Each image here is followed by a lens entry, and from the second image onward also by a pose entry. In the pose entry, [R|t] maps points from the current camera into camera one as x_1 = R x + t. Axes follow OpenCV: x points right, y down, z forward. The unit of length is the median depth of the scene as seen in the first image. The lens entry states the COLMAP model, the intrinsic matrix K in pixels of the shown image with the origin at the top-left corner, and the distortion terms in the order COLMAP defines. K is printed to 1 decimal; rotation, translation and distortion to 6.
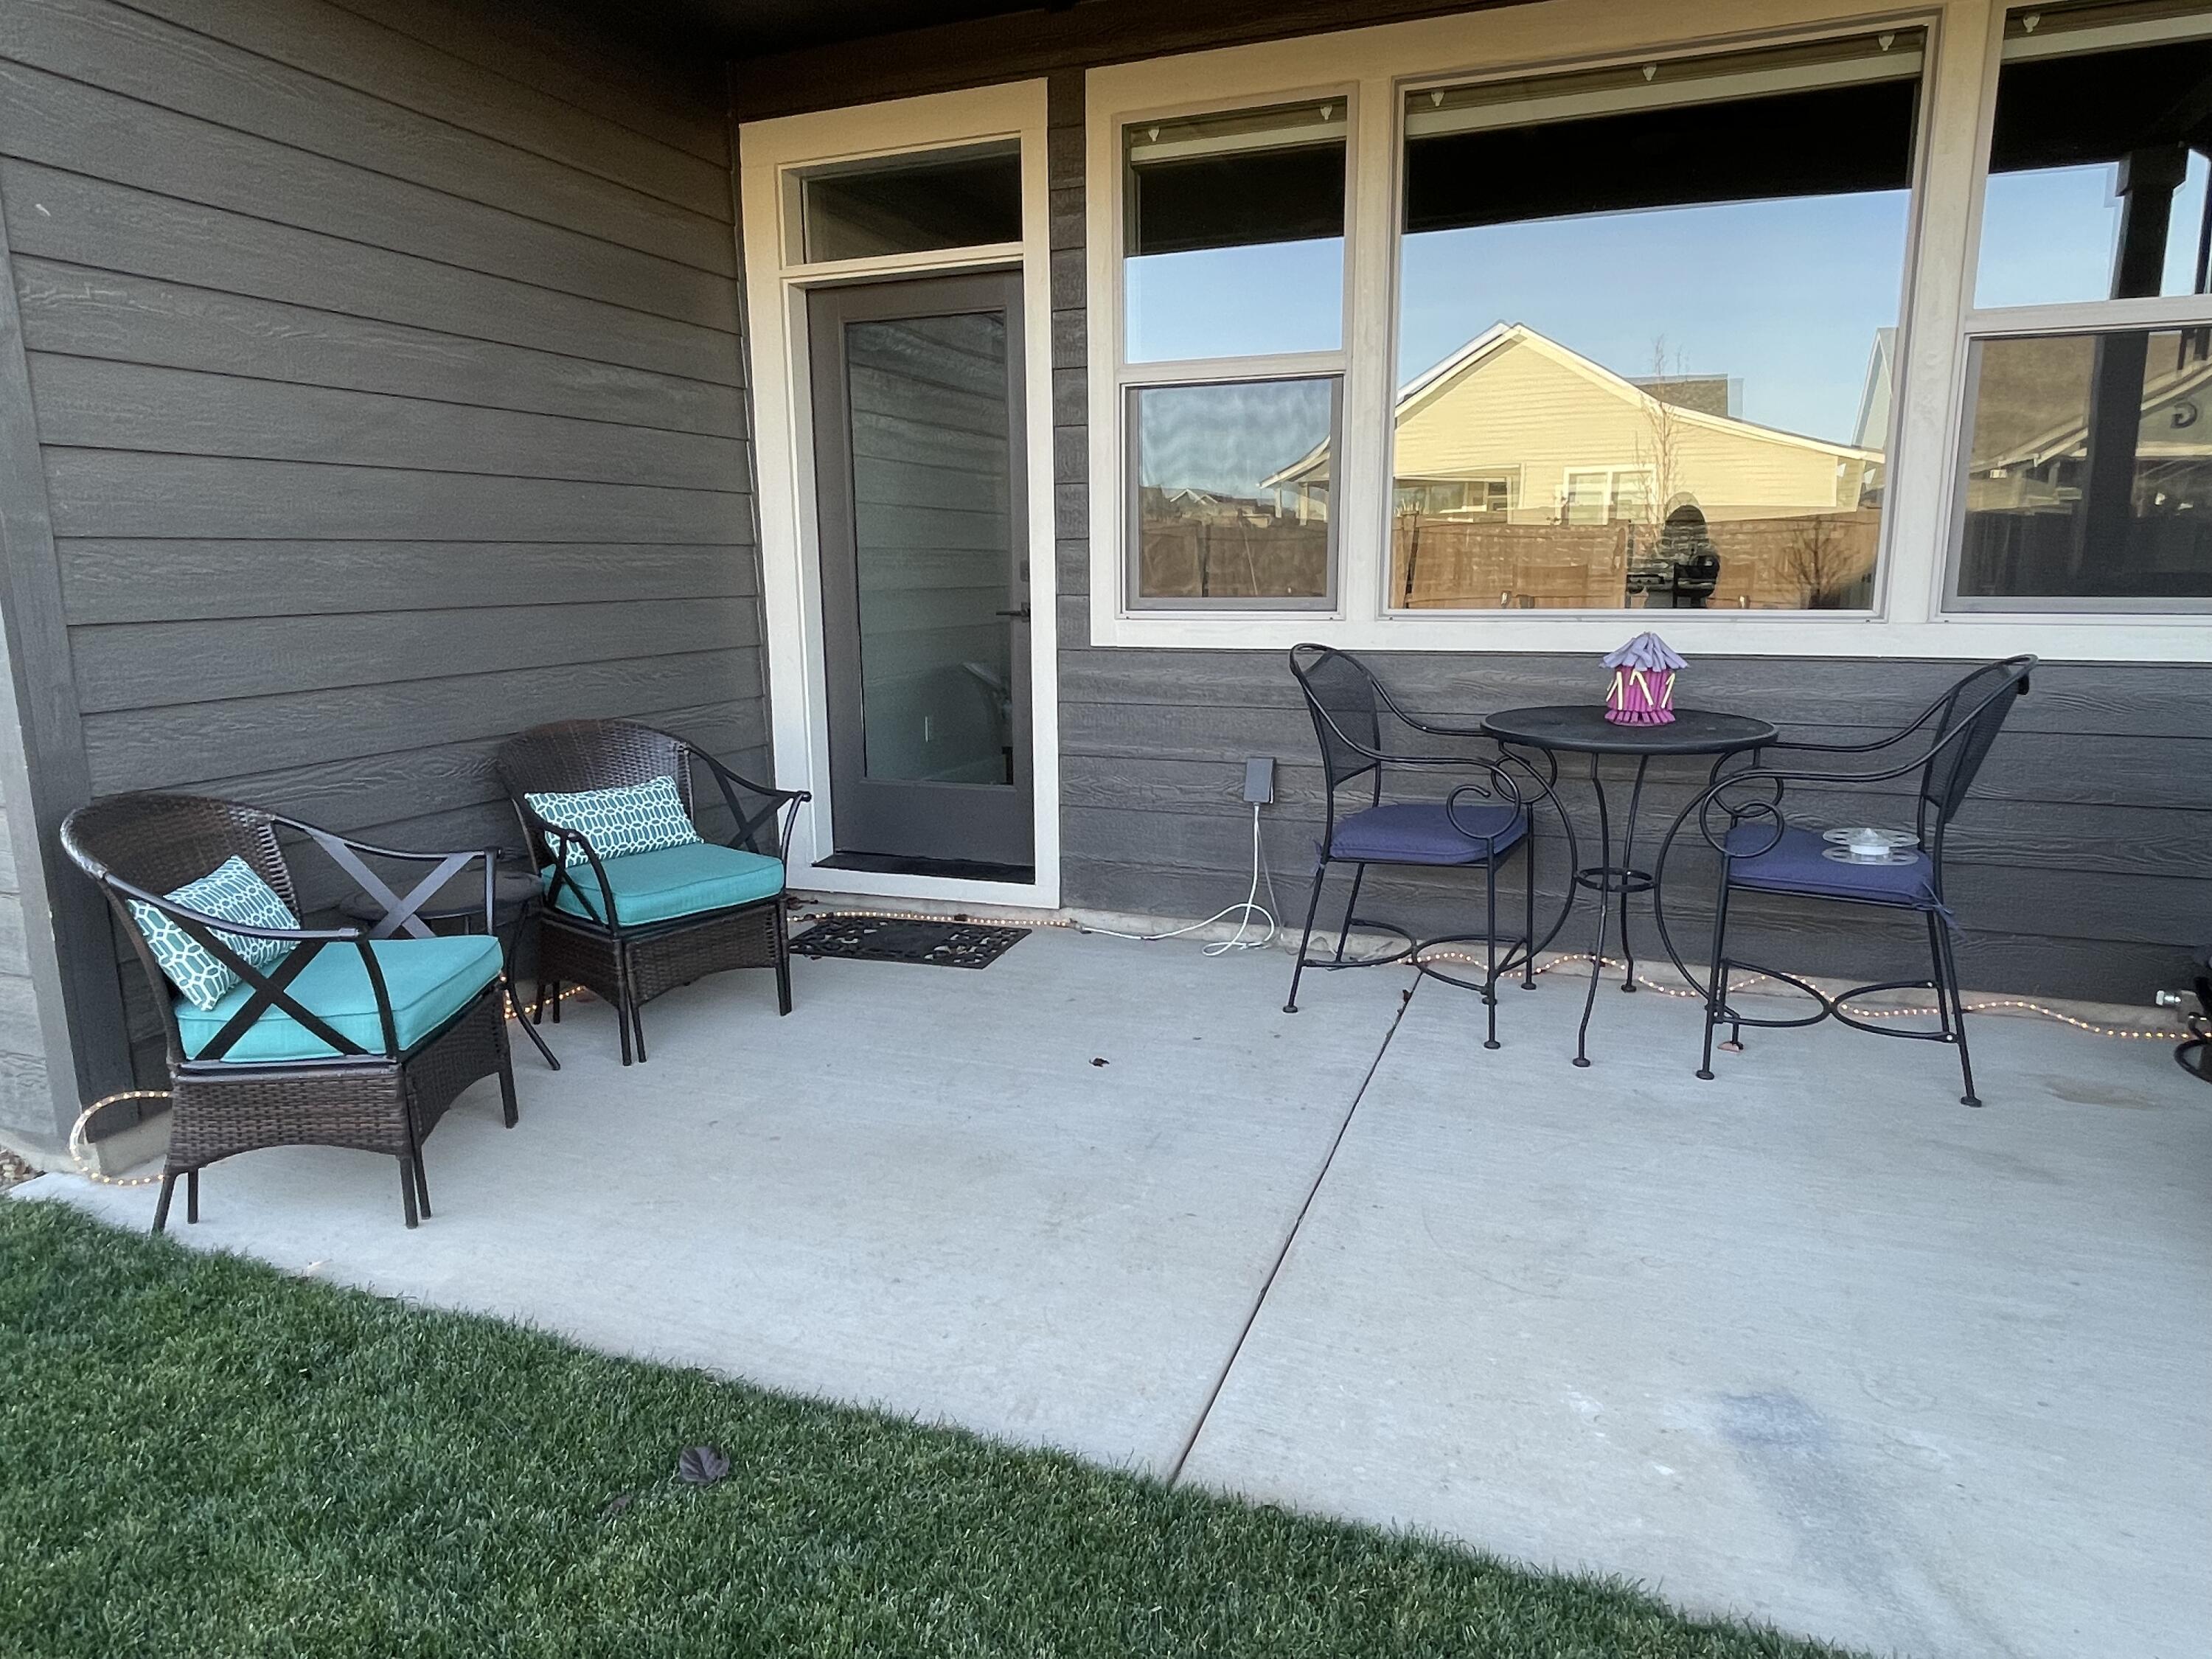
lens RADIAL K [[1350.8, 0, 1142.3], [0, 1350.8, 825.1], [0, 0, 1]] dist [-0.000883, -0.000871]
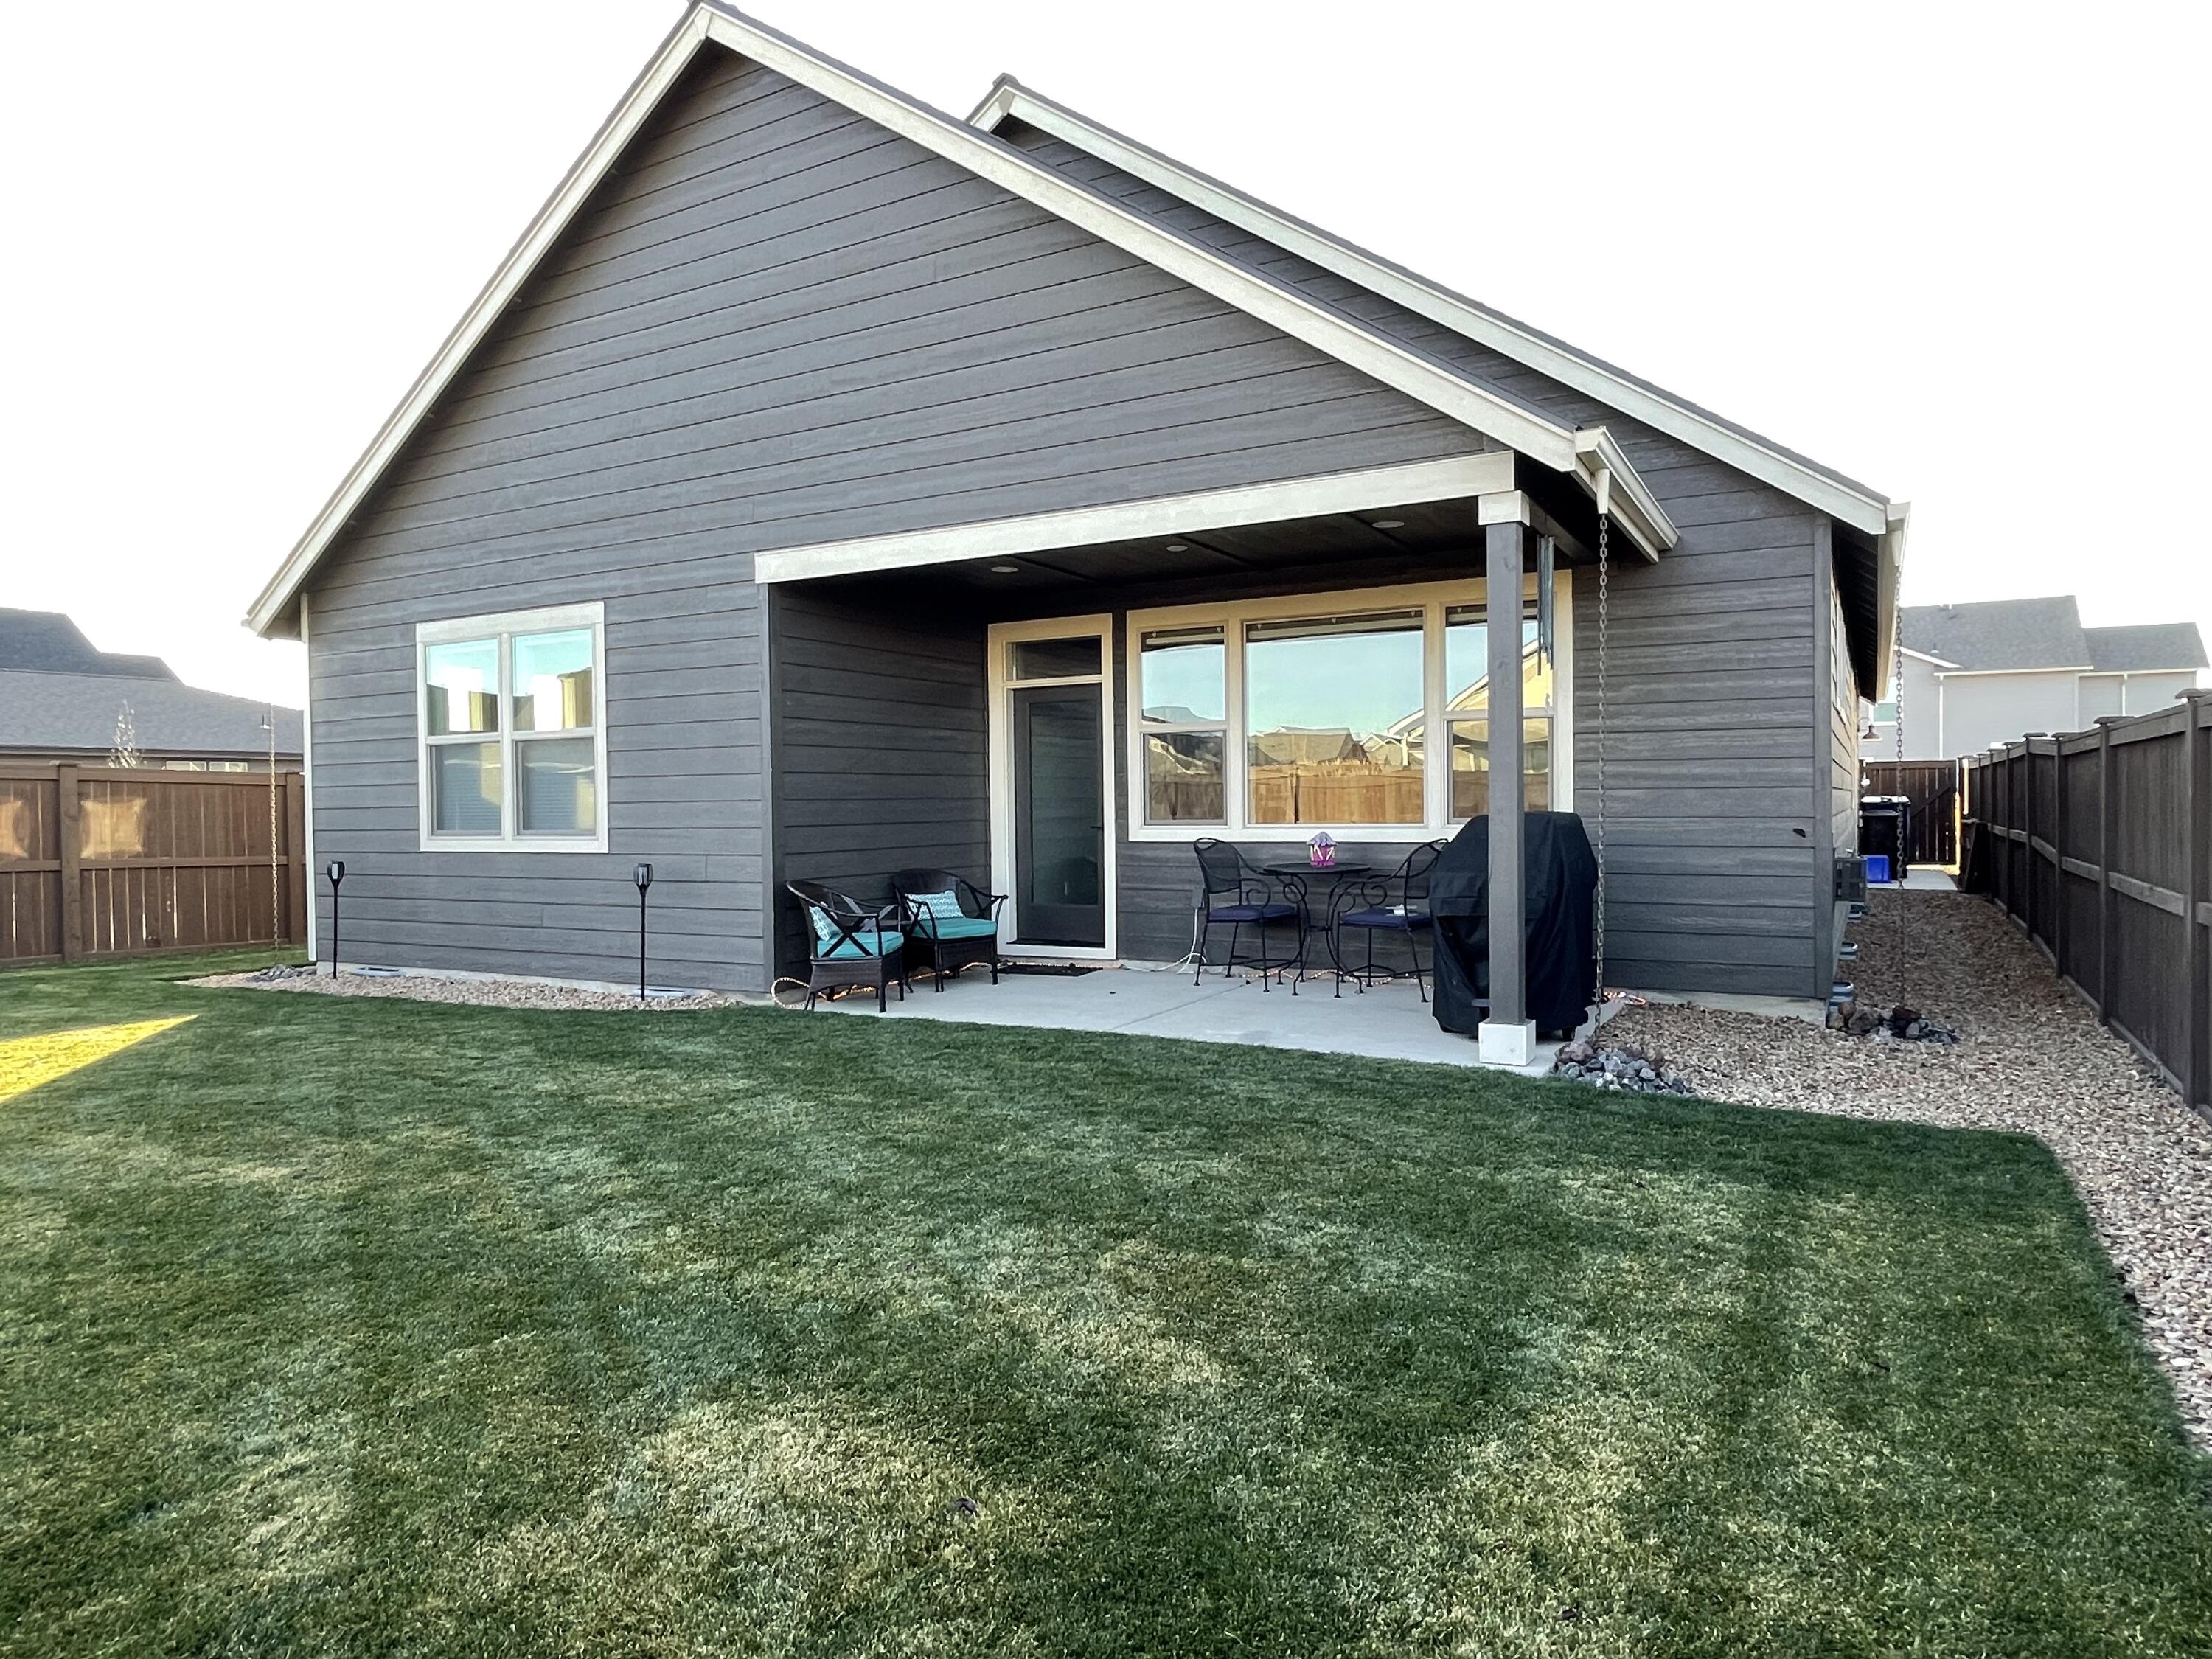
lens RADIAL K [[1350.8, 0, 1142.3], [0, 1350.8, 825.1], [0, 0, 1]] dist [-0.000883, -0.000871]
pose [[0.990497, -0.003161, -0.137498, 0.308056], [-0.020780, 0.984820, -0.172331, 0.242632], [0.135955, 0.173551, 0.975395, -1.274280]]
